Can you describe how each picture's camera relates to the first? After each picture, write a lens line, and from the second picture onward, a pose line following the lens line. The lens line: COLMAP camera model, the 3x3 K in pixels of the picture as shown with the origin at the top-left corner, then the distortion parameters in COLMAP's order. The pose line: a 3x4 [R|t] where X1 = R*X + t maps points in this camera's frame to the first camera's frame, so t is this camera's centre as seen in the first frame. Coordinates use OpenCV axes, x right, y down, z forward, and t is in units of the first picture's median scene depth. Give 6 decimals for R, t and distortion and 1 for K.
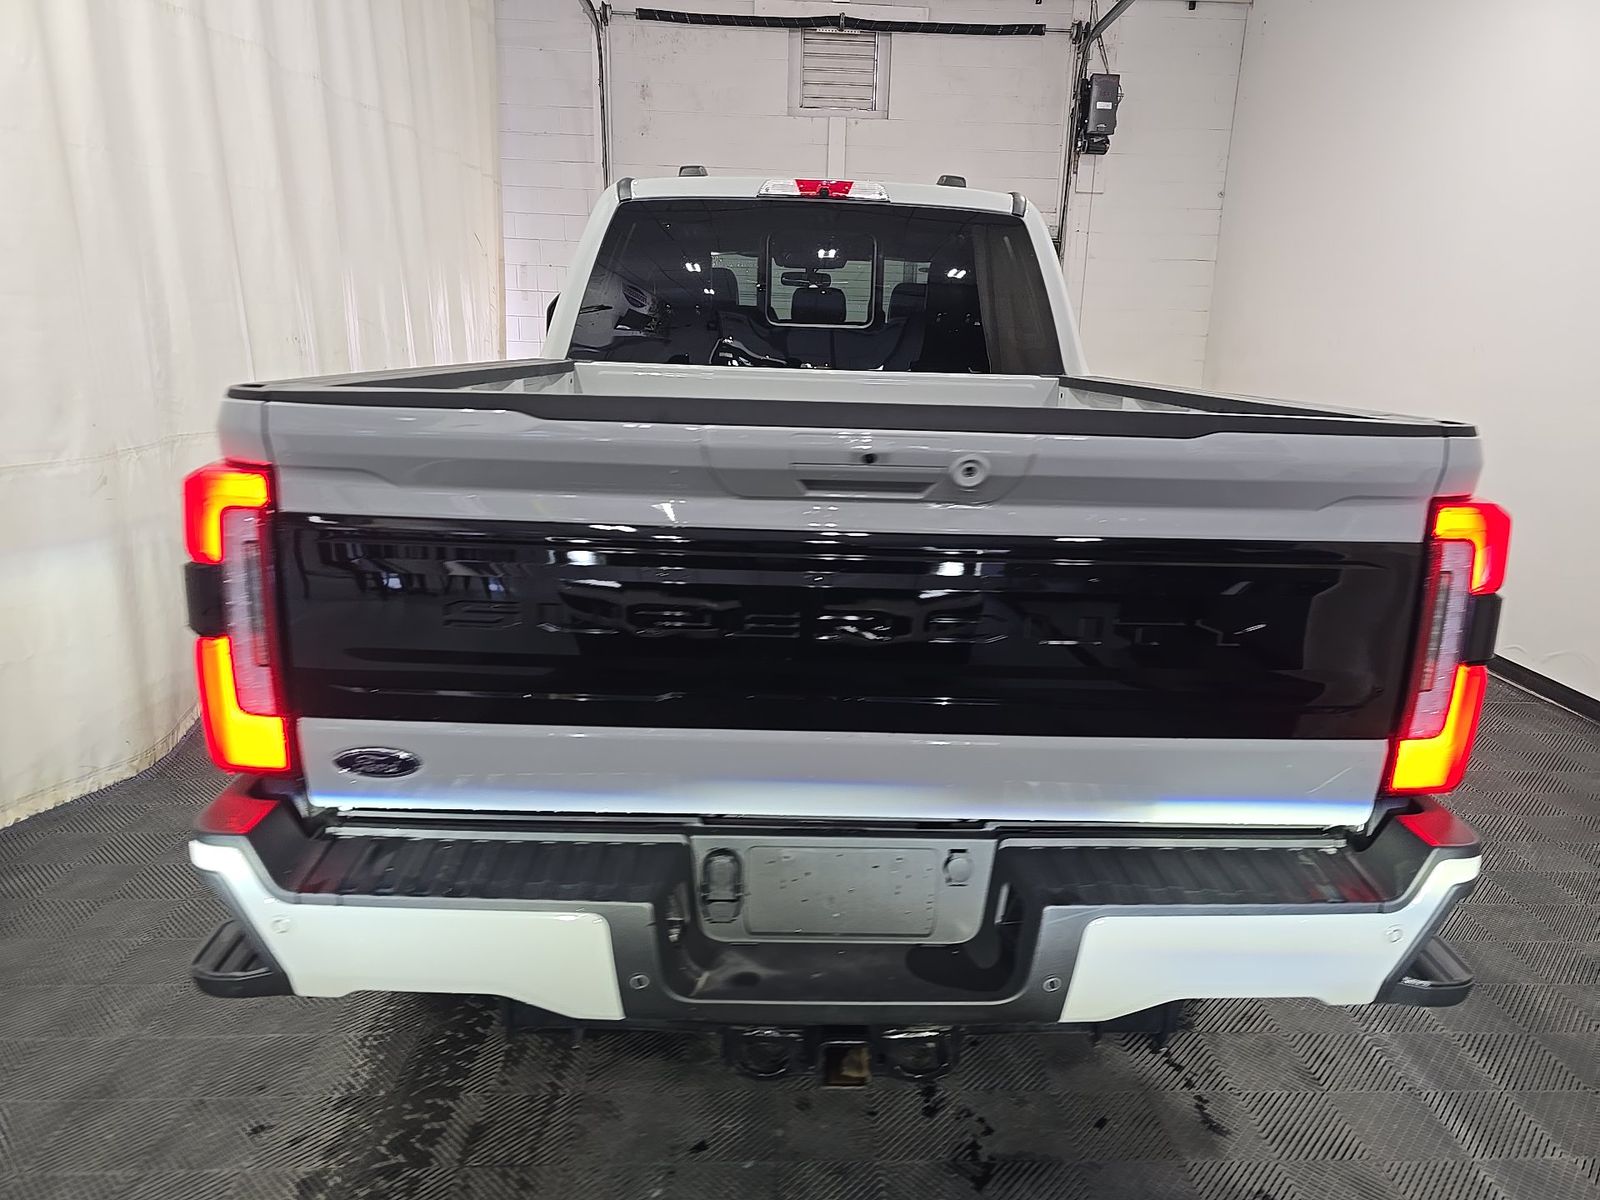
lens RADIAL K [[1063.6, 0, 806.3], [0, 1063.6, 597.9], [0, 0, 1]] dist [0.058543, -0.057516]
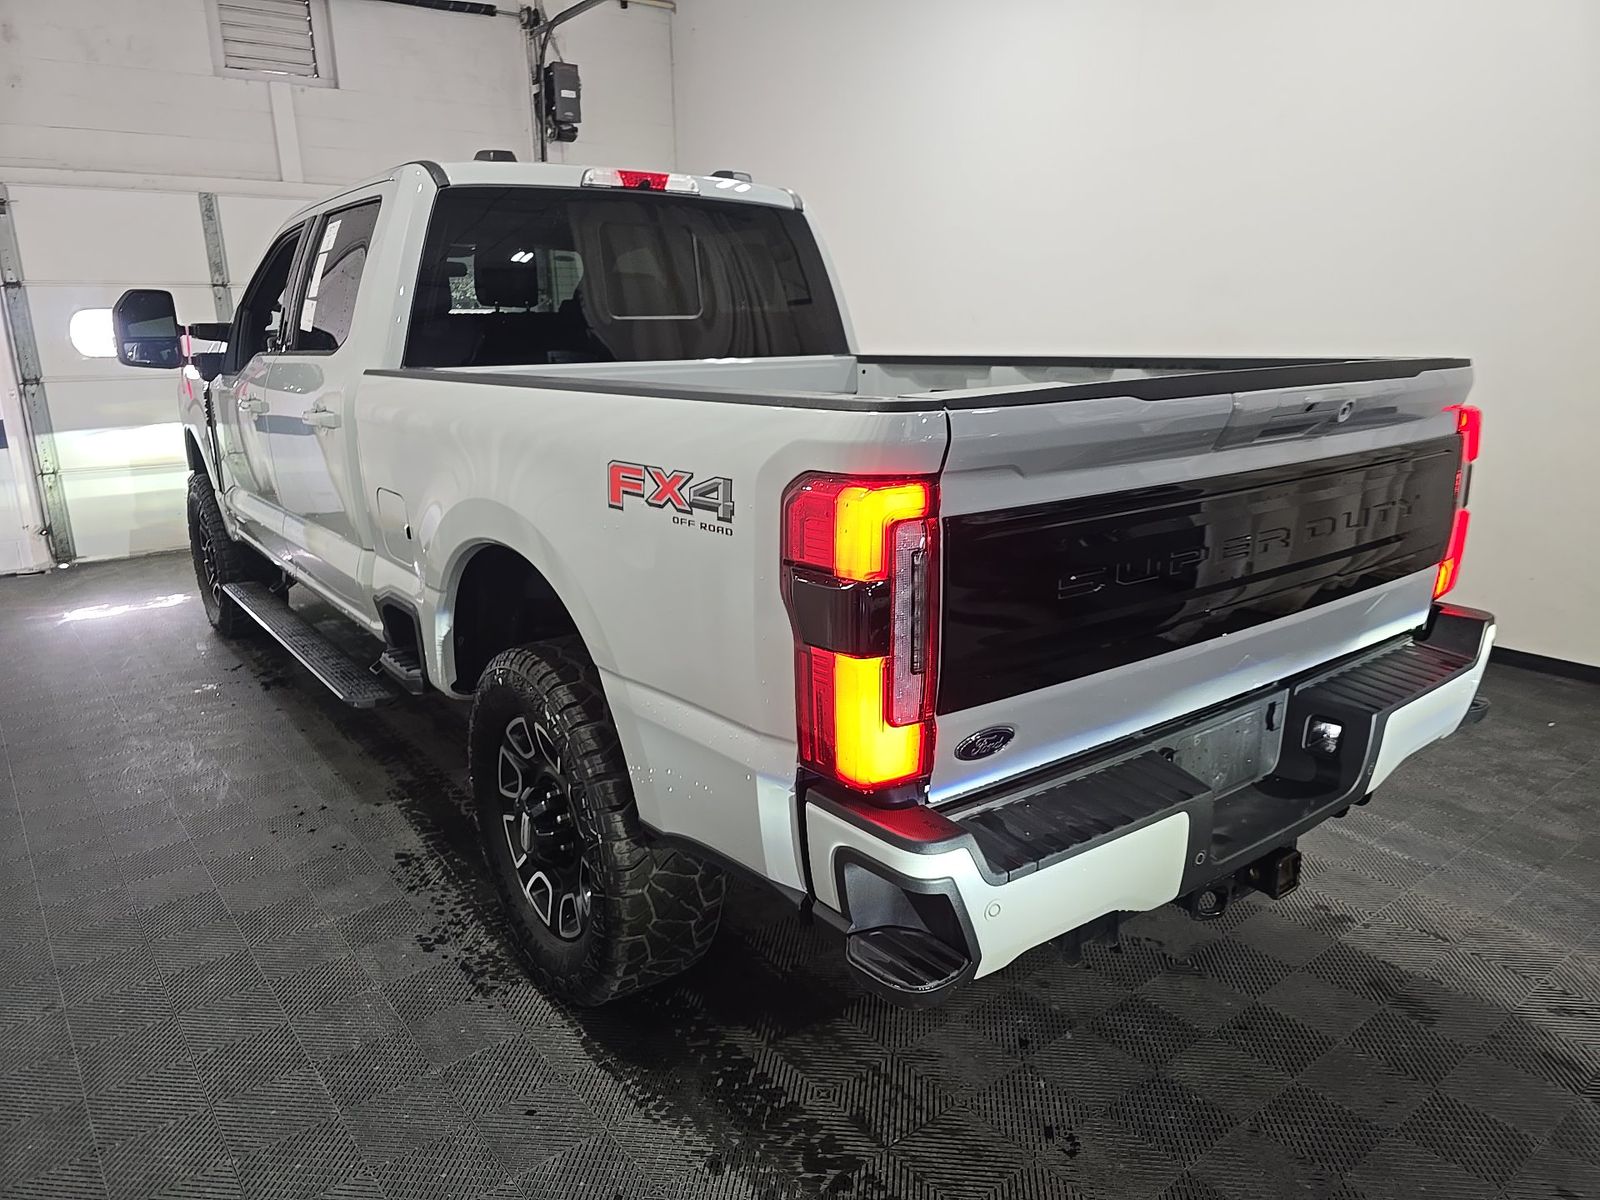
lens RADIAL K [[1085.2, 0, 800.0], [0, 1085.2, 600.0], [0, 0, 1]] dist [0.055512, -0.064954]
pose [[0.809944, -0.184523, 0.556724, -0.503331], [0.177691, 0.981809, 0.066902, -0.040389], [-0.558942, 0.044738, 0.827999, 0.092412]]
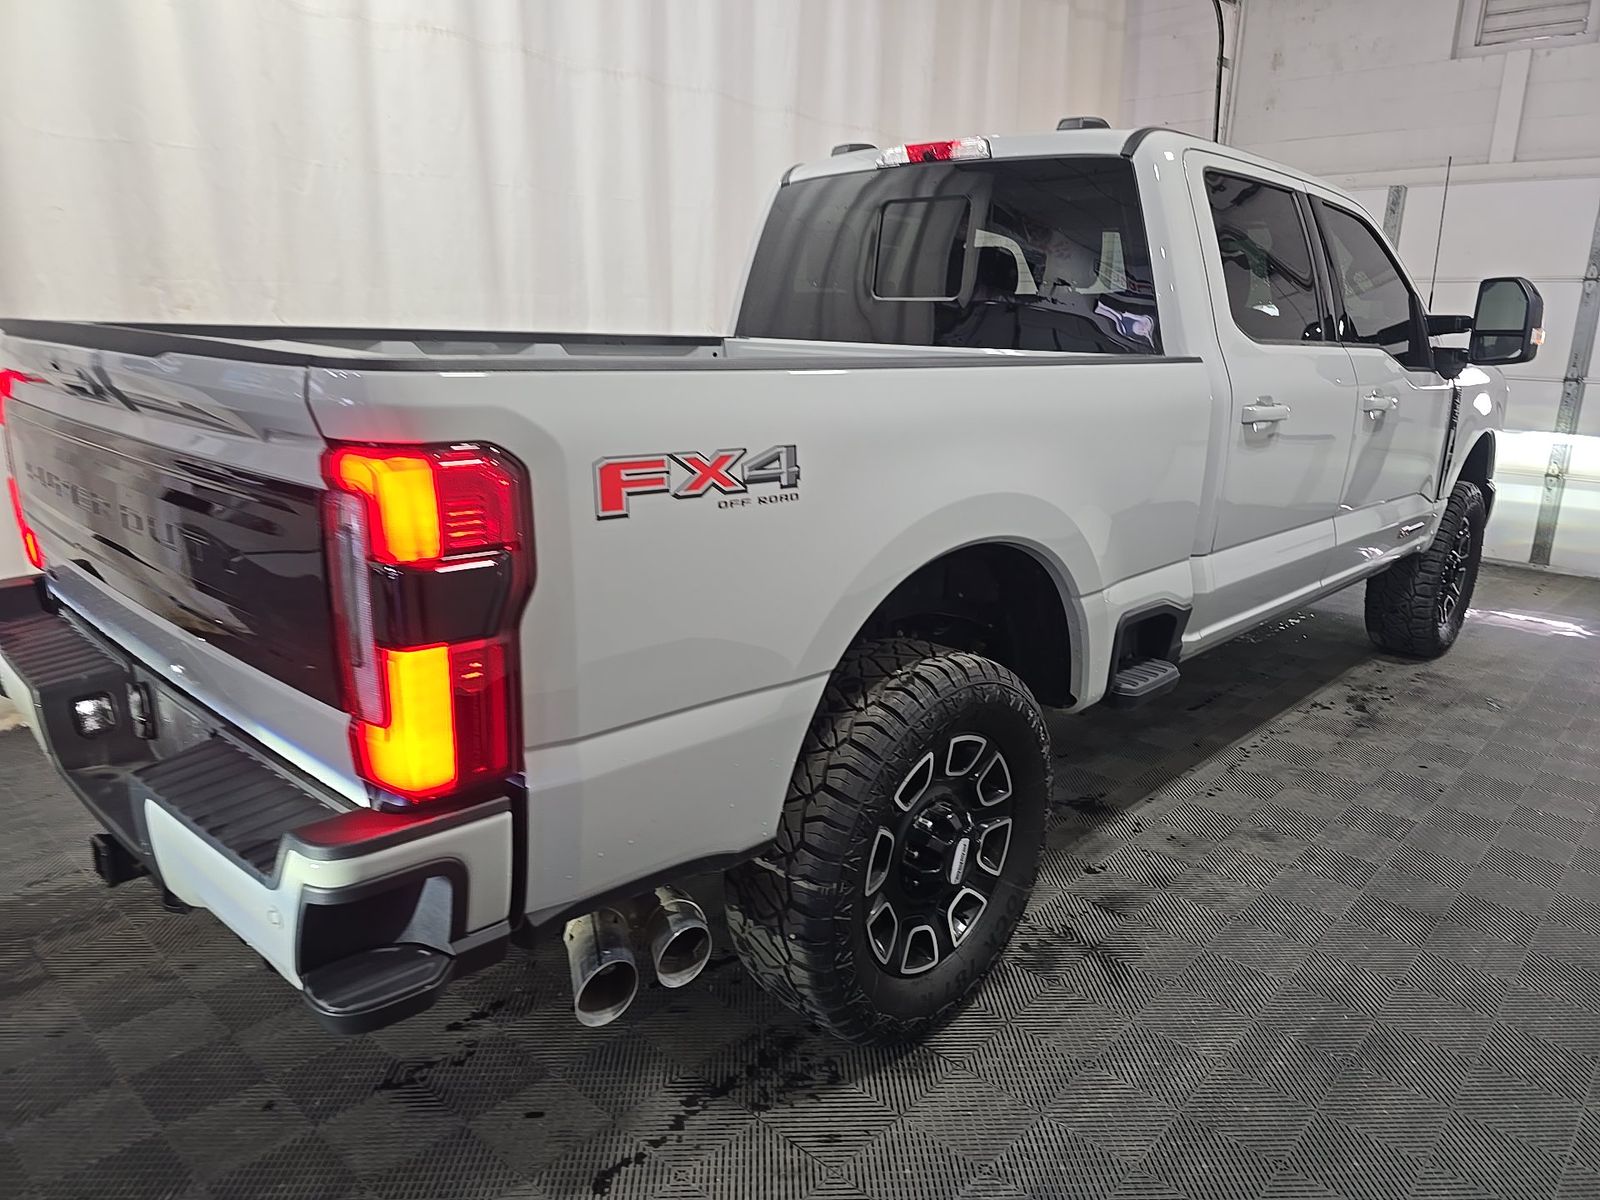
lens RADIAL K [[1063.6, 0, 806.3], [0, 1063.6, 597.9], [0, 0, 1]] dist [0.058543, -0.057516]
pose [[0.710601, 0.163785, -0.684266, 0.640164], [-0.171716, 0.983491, 0.057083, -0.034816], [0.682319, 0.076936, 0.726995, 0.275961]]
